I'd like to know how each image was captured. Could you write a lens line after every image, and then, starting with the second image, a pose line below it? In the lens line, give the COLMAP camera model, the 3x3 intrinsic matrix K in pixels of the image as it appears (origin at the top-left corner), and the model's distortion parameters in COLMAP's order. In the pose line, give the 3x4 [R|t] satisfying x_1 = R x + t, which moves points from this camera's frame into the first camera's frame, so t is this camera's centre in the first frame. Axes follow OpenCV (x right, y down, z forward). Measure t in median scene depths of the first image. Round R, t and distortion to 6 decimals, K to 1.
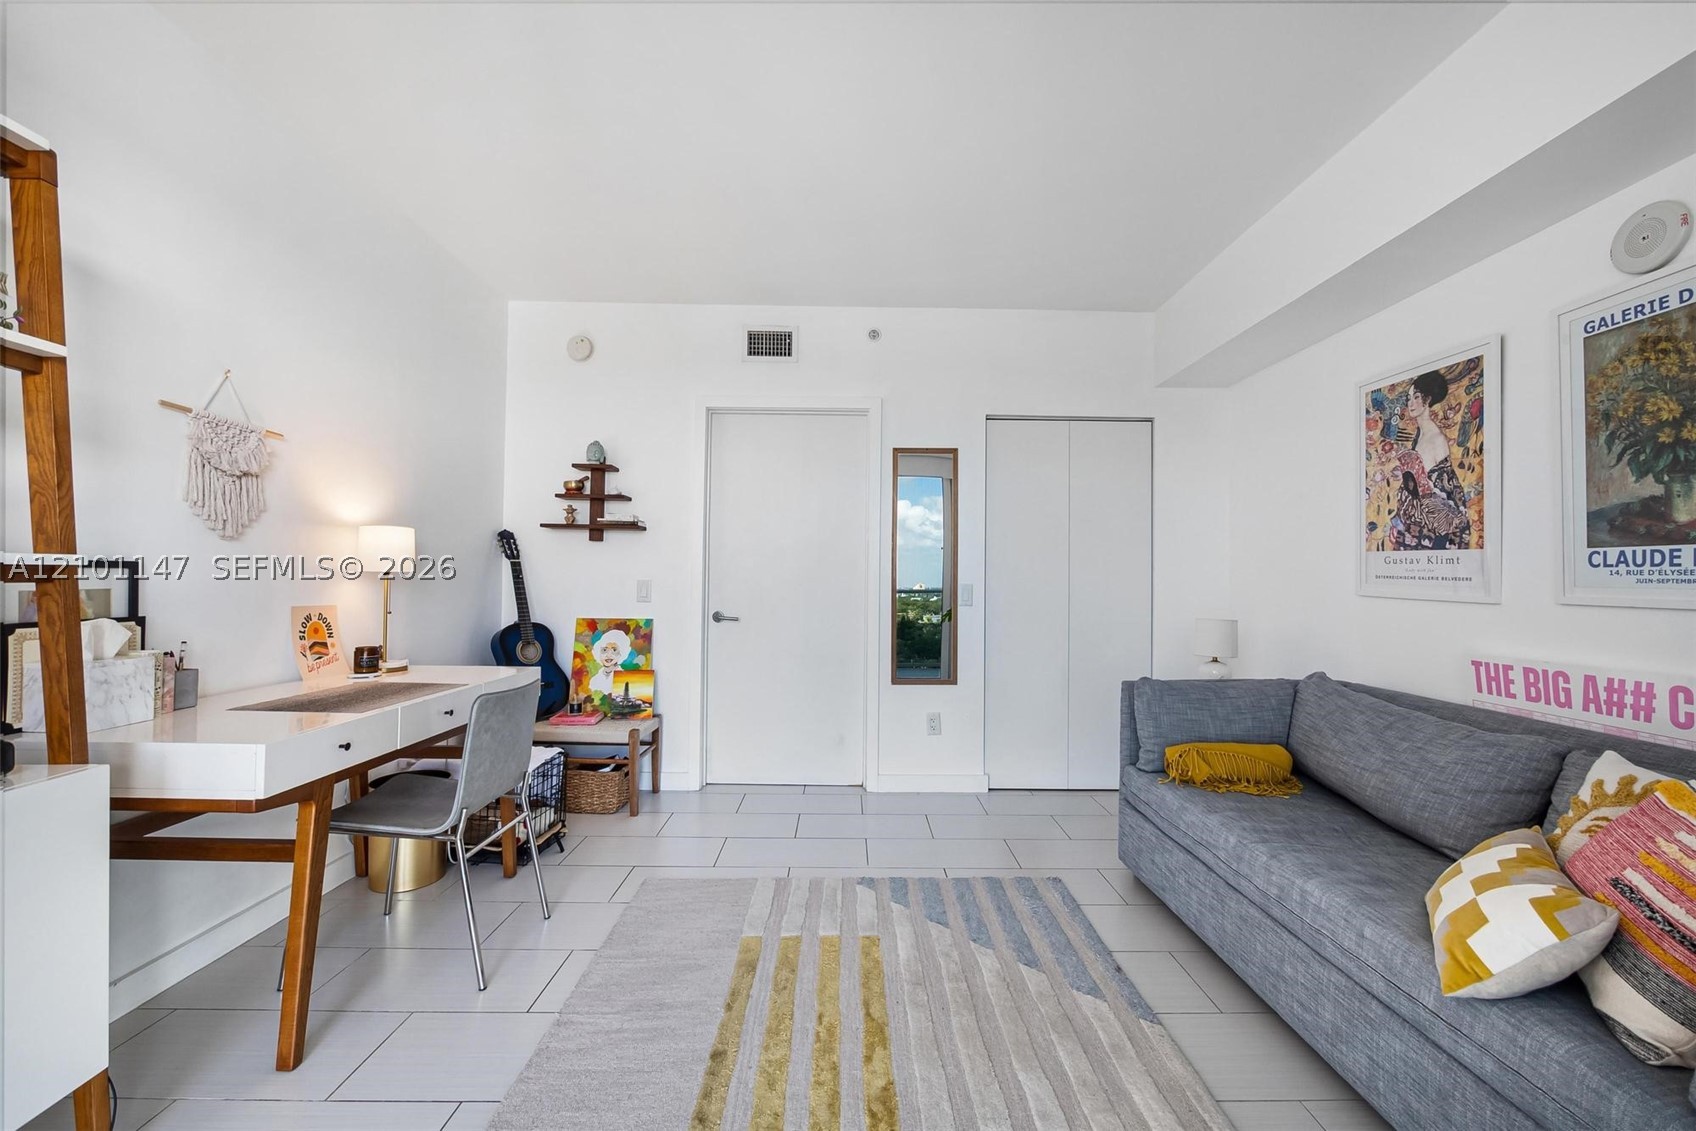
lens RADIAL K [[689.5, 0, 859.6], [0, 689.5, 563.8], [0, 0, 1]] dist [-0.010212, 0.000368]
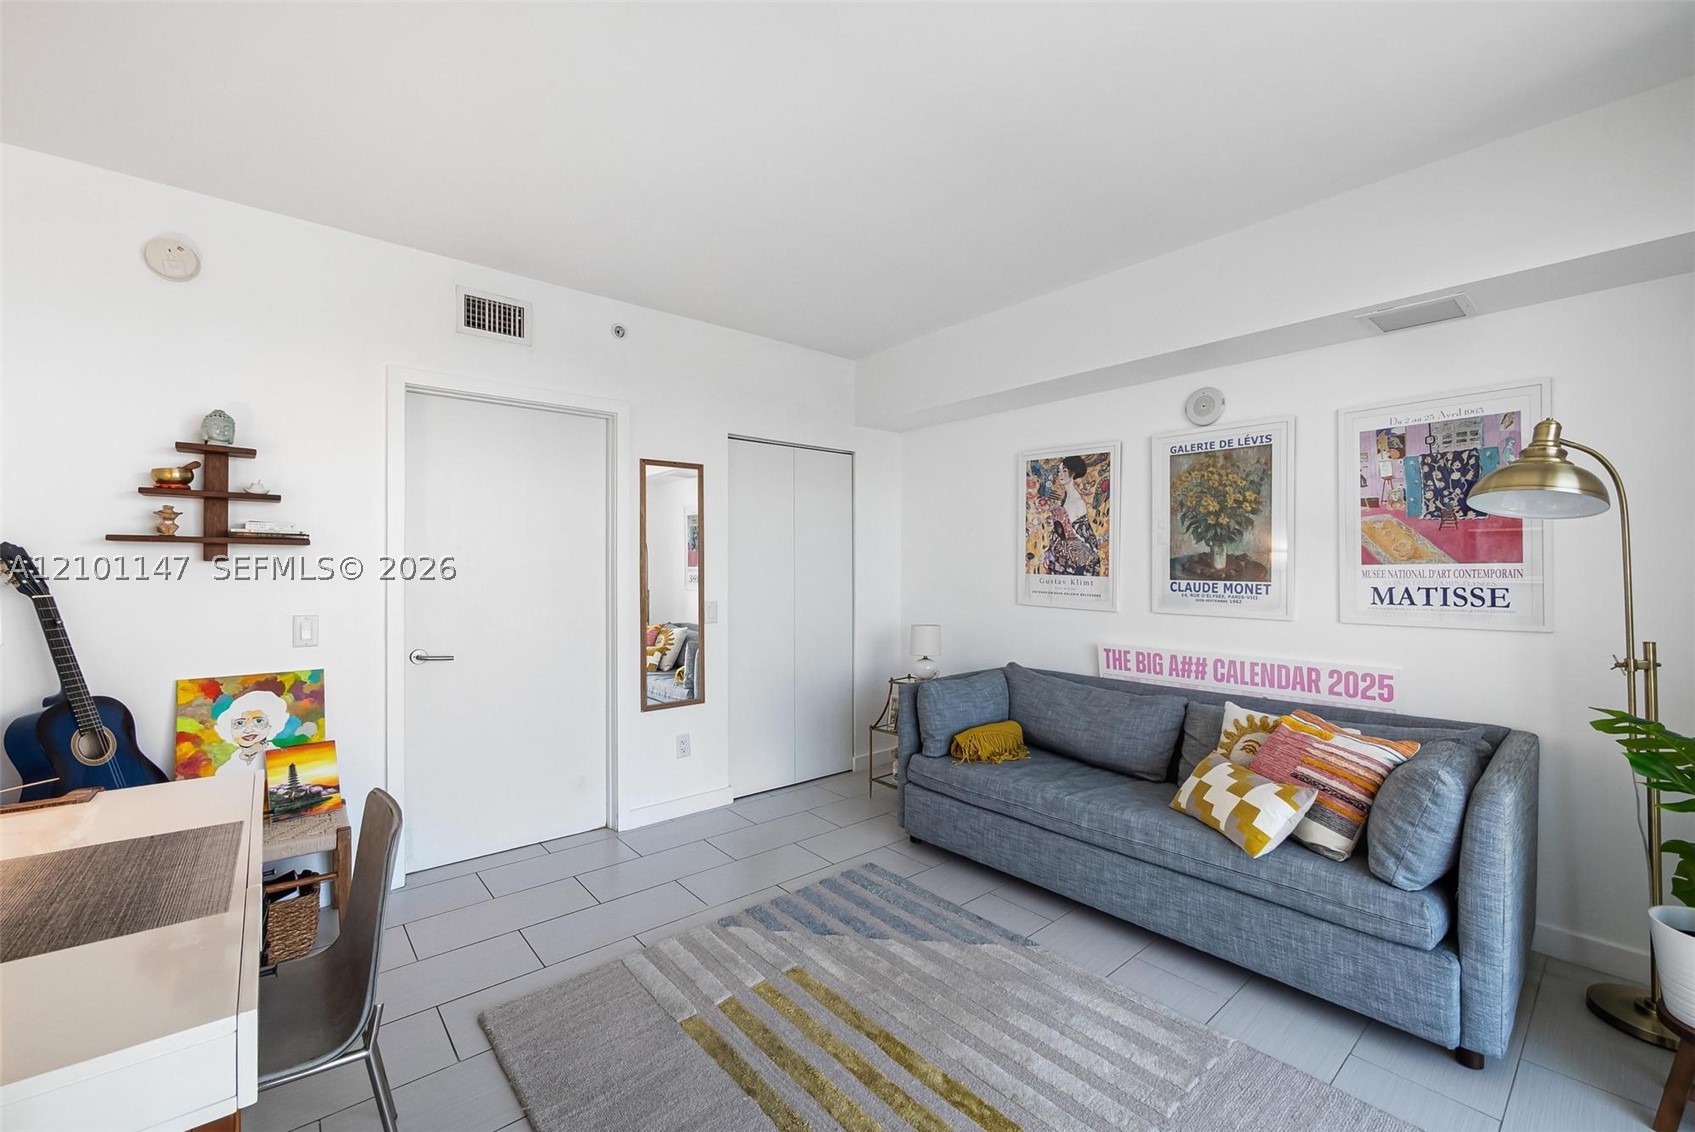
lens RADIAL K [[689.1, 0, 864.6], [0, 689.1, 563.3], [0, 0, 1]] dist [-0.010212, 0.000368]
pose [[0.765377, -0.007016, 0.643544, -0.496562], [-0.008061, 0.999758, 0.020486, -0.075019], [-0.643532, -0.020868, 0.765135, 0.144070]]
